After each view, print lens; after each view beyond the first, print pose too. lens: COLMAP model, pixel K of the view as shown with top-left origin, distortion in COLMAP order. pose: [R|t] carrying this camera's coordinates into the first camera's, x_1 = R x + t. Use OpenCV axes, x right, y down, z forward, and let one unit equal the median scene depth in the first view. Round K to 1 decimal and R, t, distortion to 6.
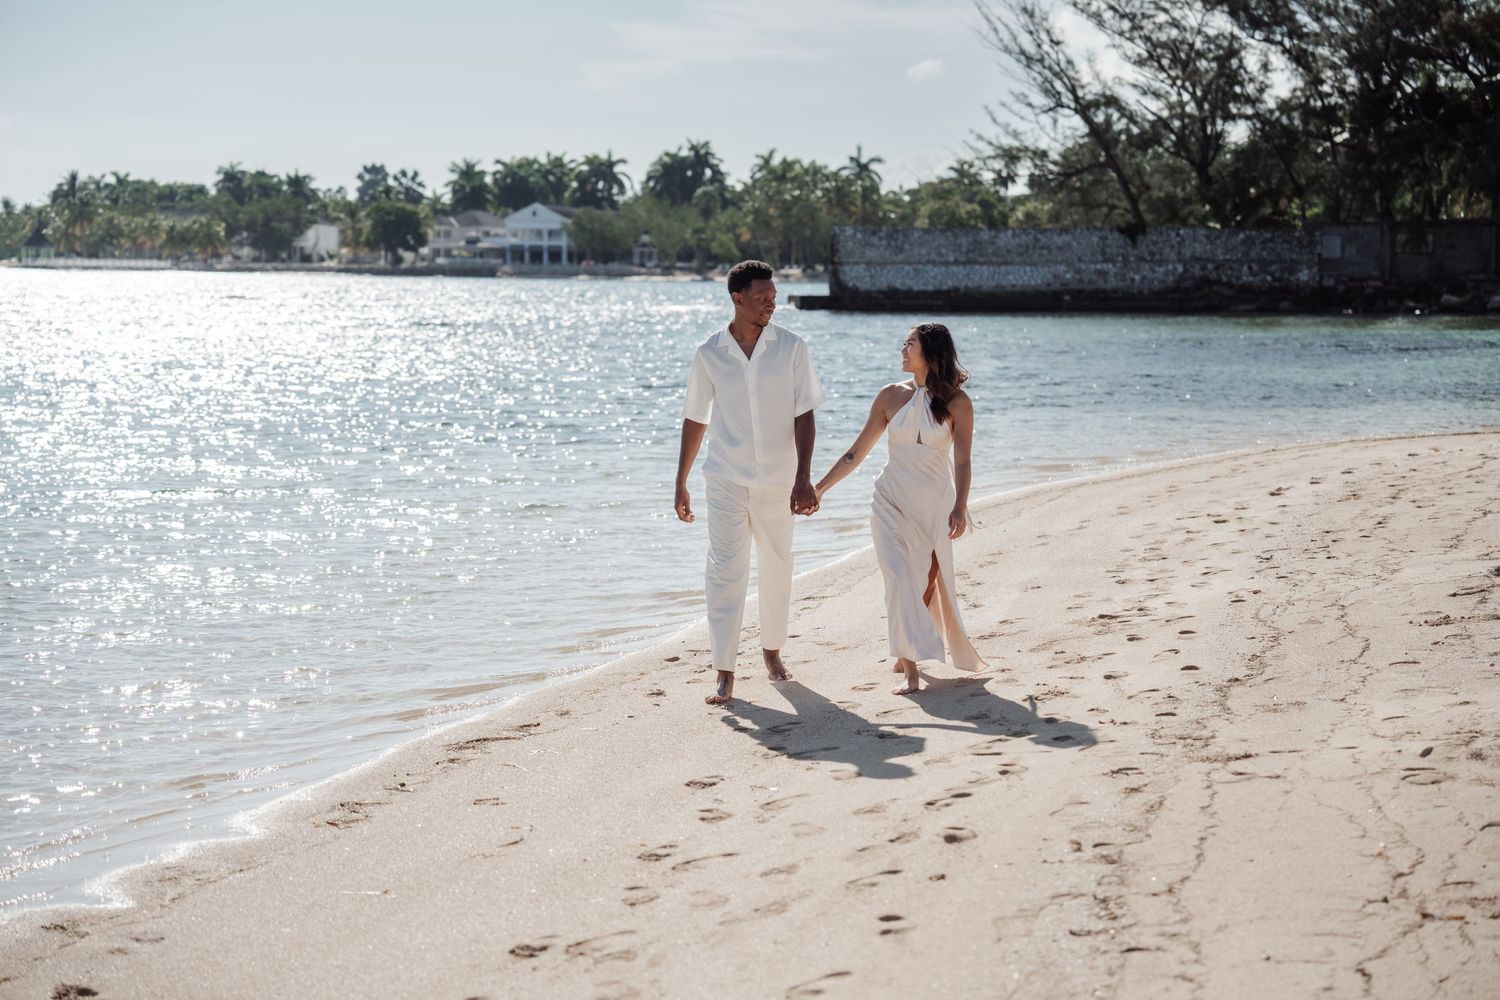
lens RADIAL K [[2837.1, 0, 761.2], [0, 2837.1, 501.7], [0, 0, 1]] dist [0.232183, 0.000000]
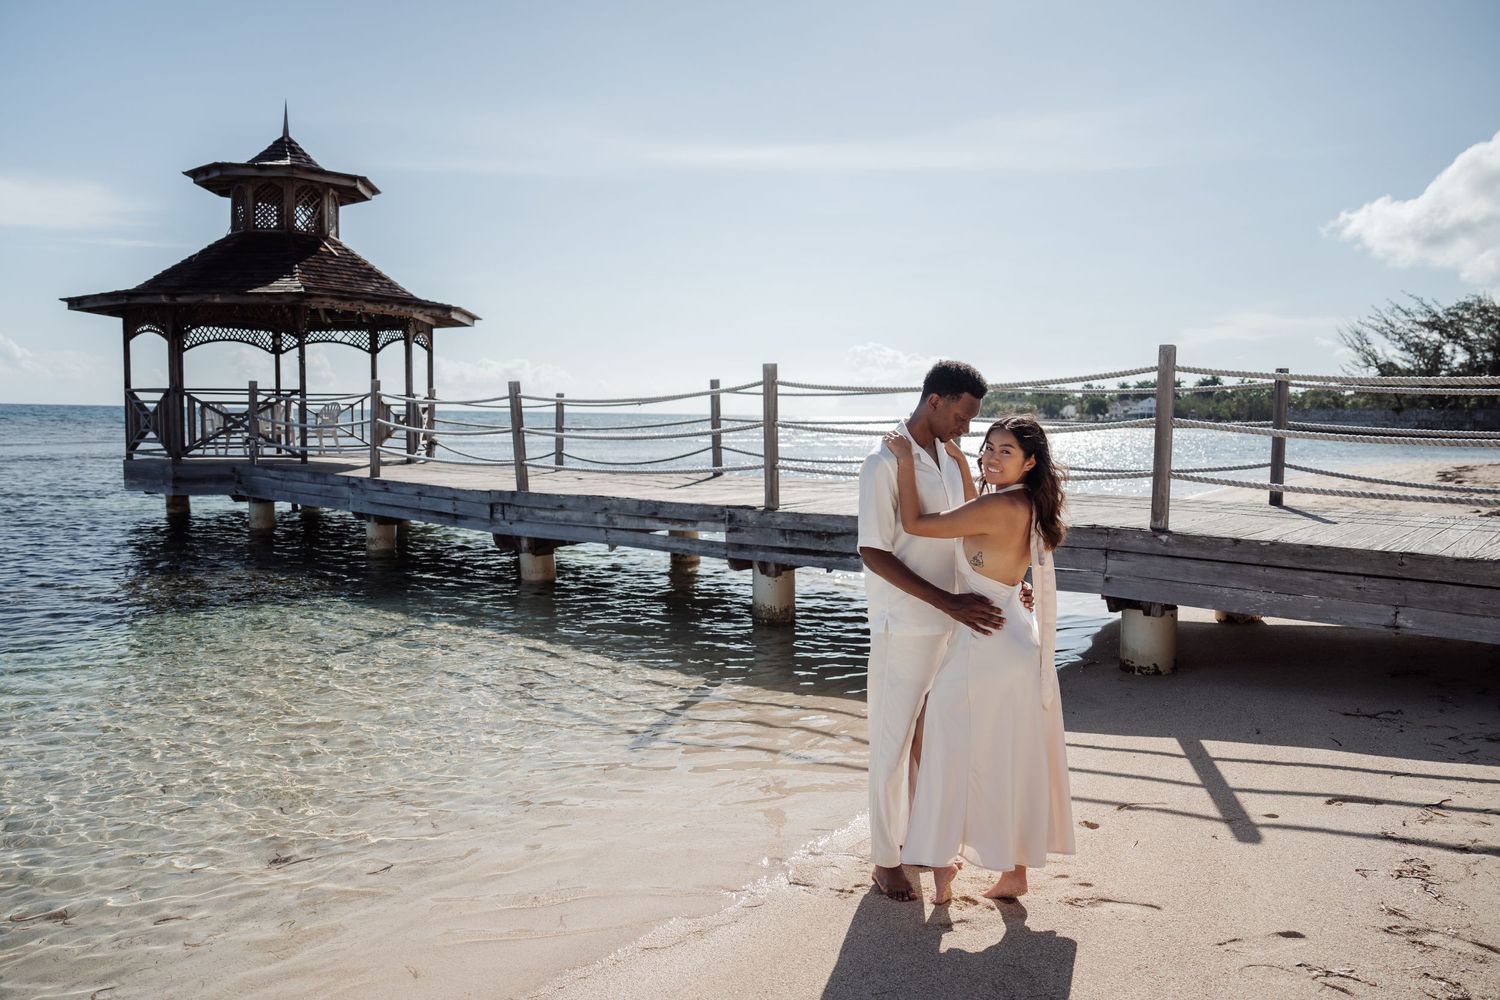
lens RADIAL K [[1090.8, 0, 756.0], [0, 1090.8, 492.0], [0, 0, 1]] dist [-0.014054, 0.006502]
pose [[0.918552, 0.034536, -0.393788, -0.024959], [-0.041017, 0.999126, -0.008051, 0.019301], [0.393166, 0.023547, 0.919166, -0.216962]]
